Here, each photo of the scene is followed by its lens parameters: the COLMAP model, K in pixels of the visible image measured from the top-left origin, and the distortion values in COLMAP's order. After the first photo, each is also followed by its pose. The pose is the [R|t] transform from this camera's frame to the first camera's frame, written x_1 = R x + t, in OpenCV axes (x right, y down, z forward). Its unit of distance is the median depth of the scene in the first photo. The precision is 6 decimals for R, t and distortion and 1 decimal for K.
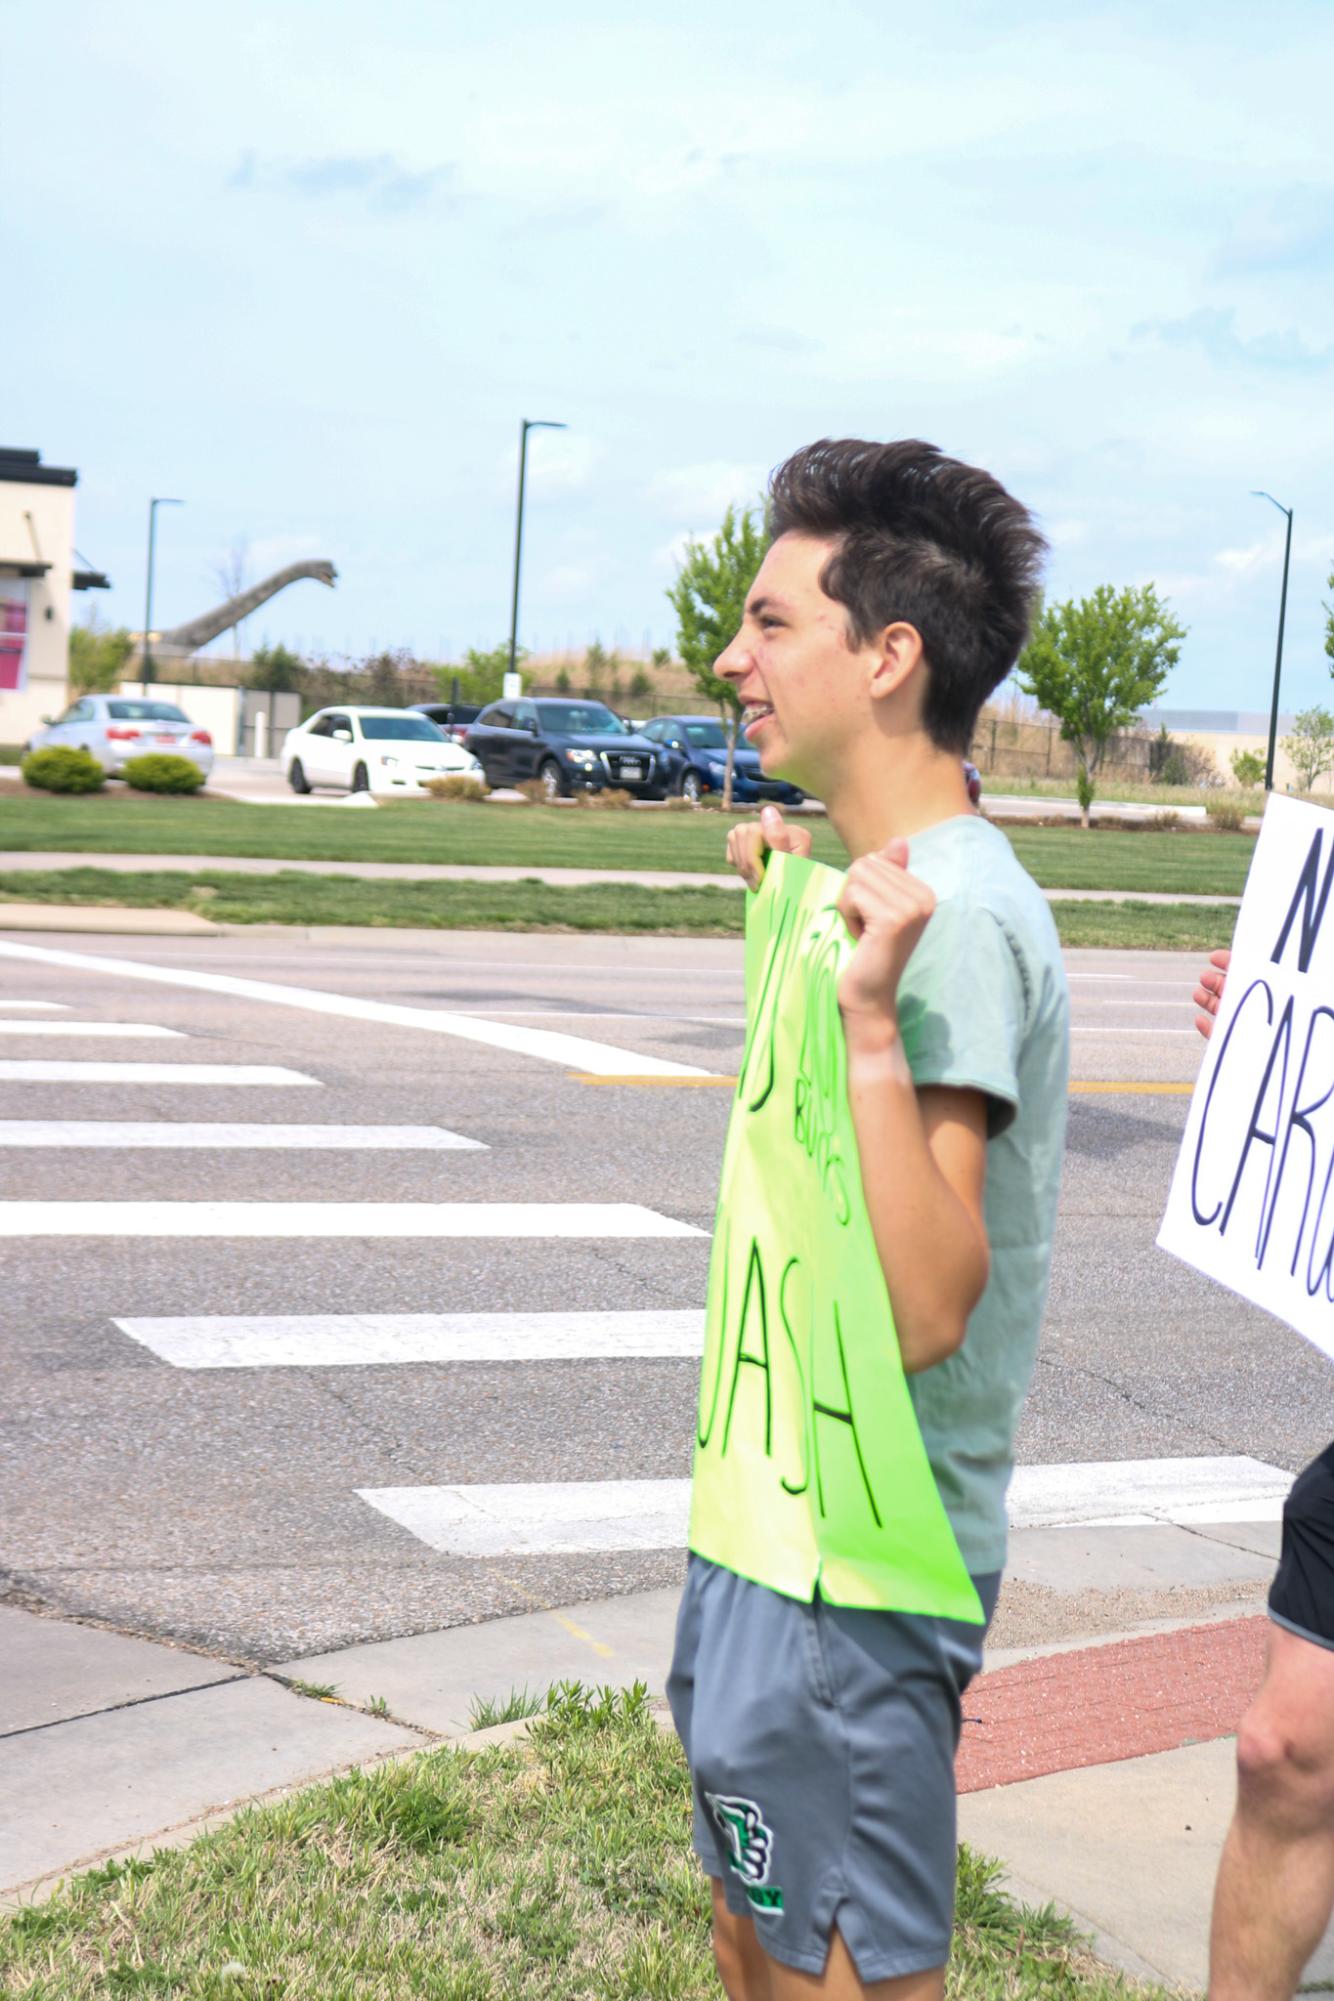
lens RADIAL K [[3605.4, 0, 667.0], [0, 3605.4, 1000.5], [0, 0, 1]] dist [0.013302, -0.042247]
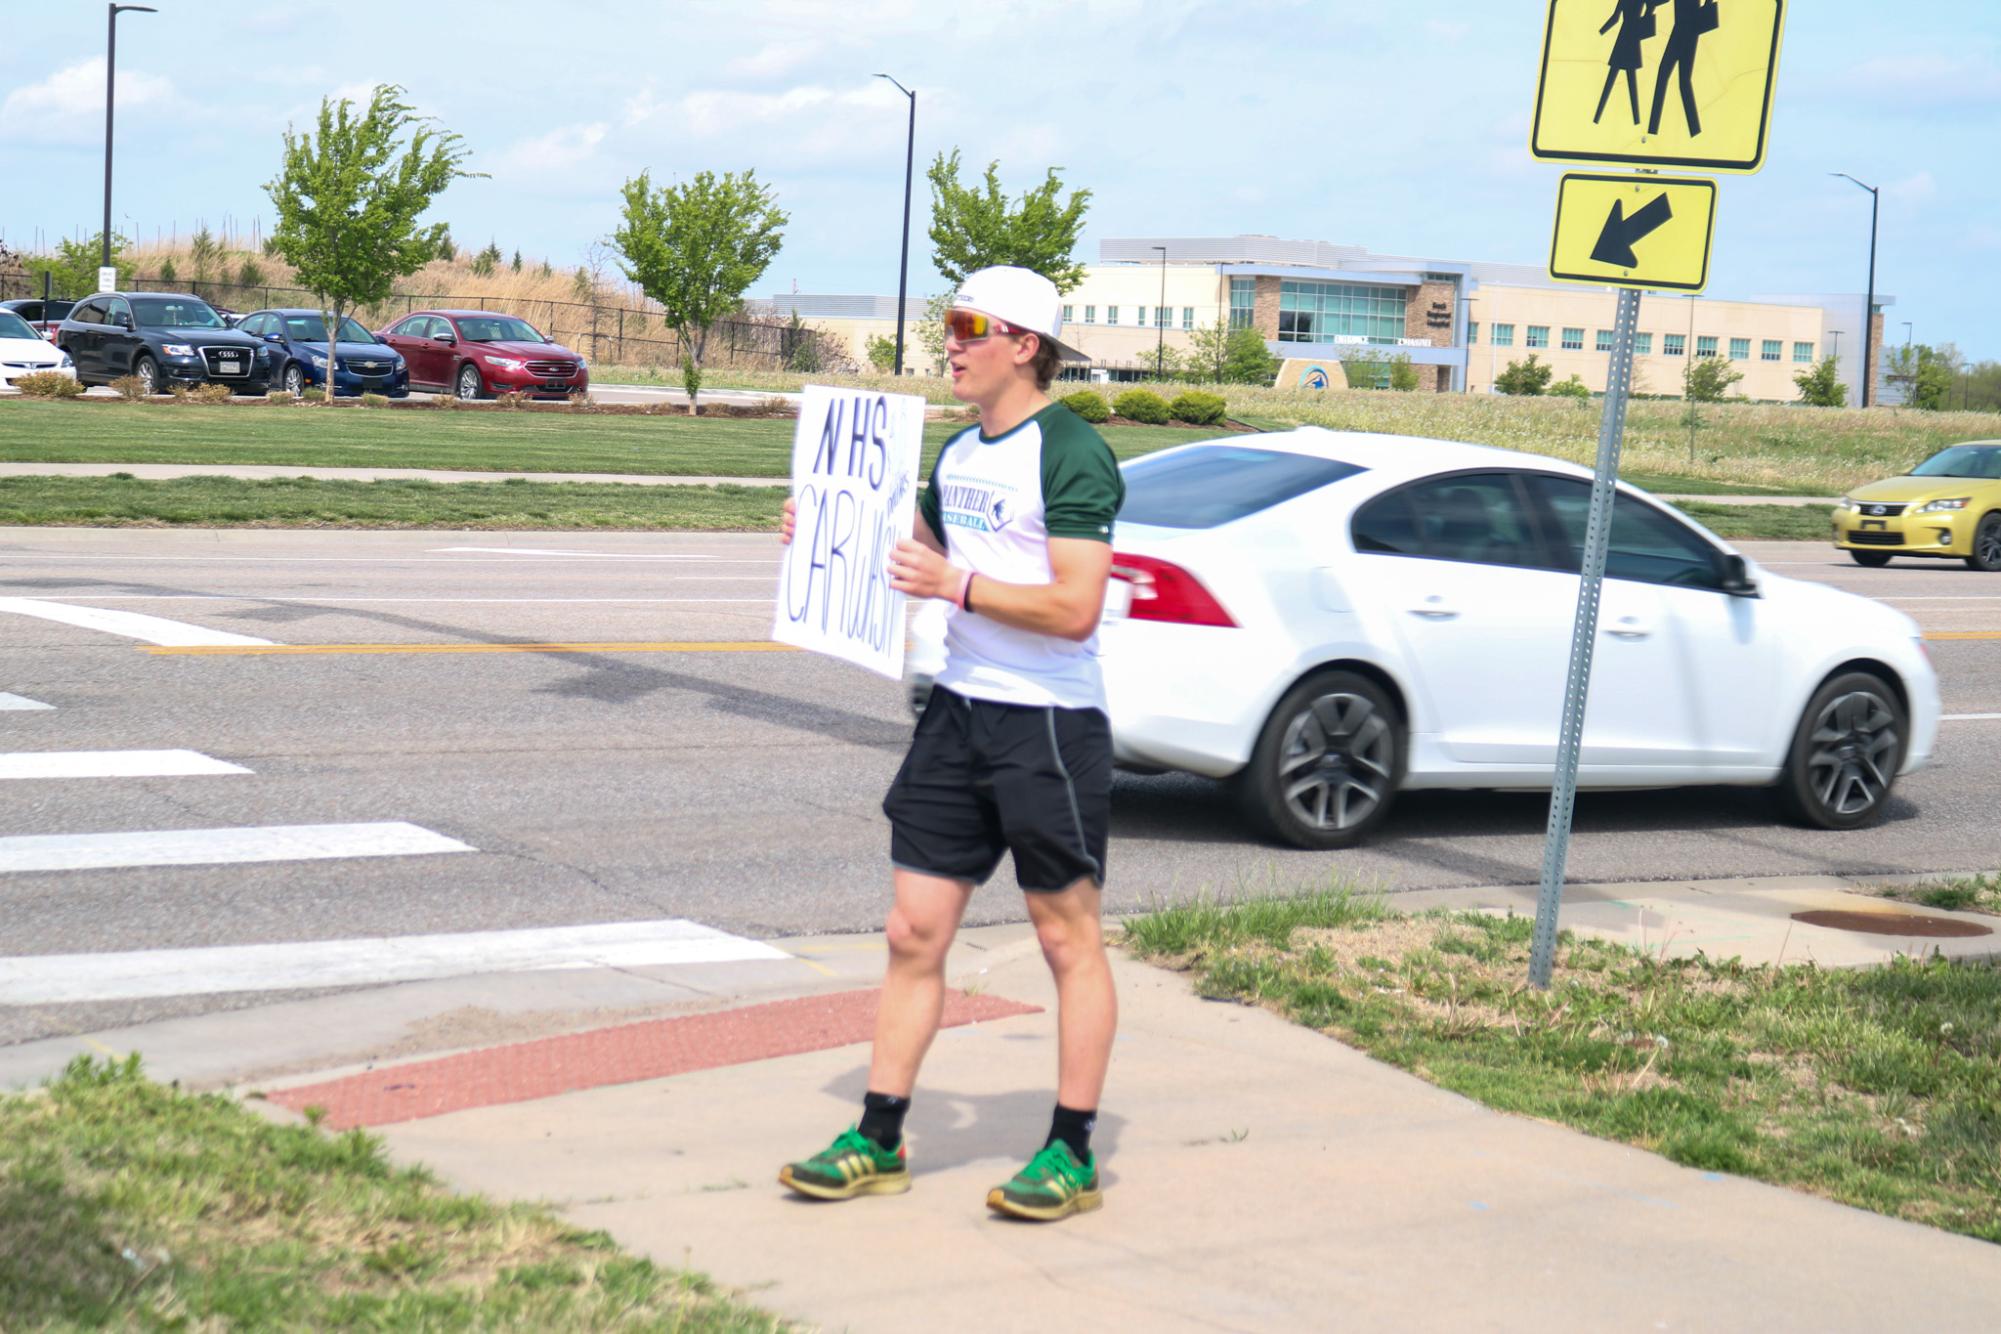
lens RADIAL K [[4520.3, 0, 1120.0], [0, 4520.3, 668.7], [0, 0, 1]] dist [0.007863, 0.190002]
pose [[0.987311, -0.025634, 0.156718, 0.034891], [0.025152, 0.999671, 0.005058, 0.019231], [-0.156796, -0.001052, 0.987630, -0.259008]]
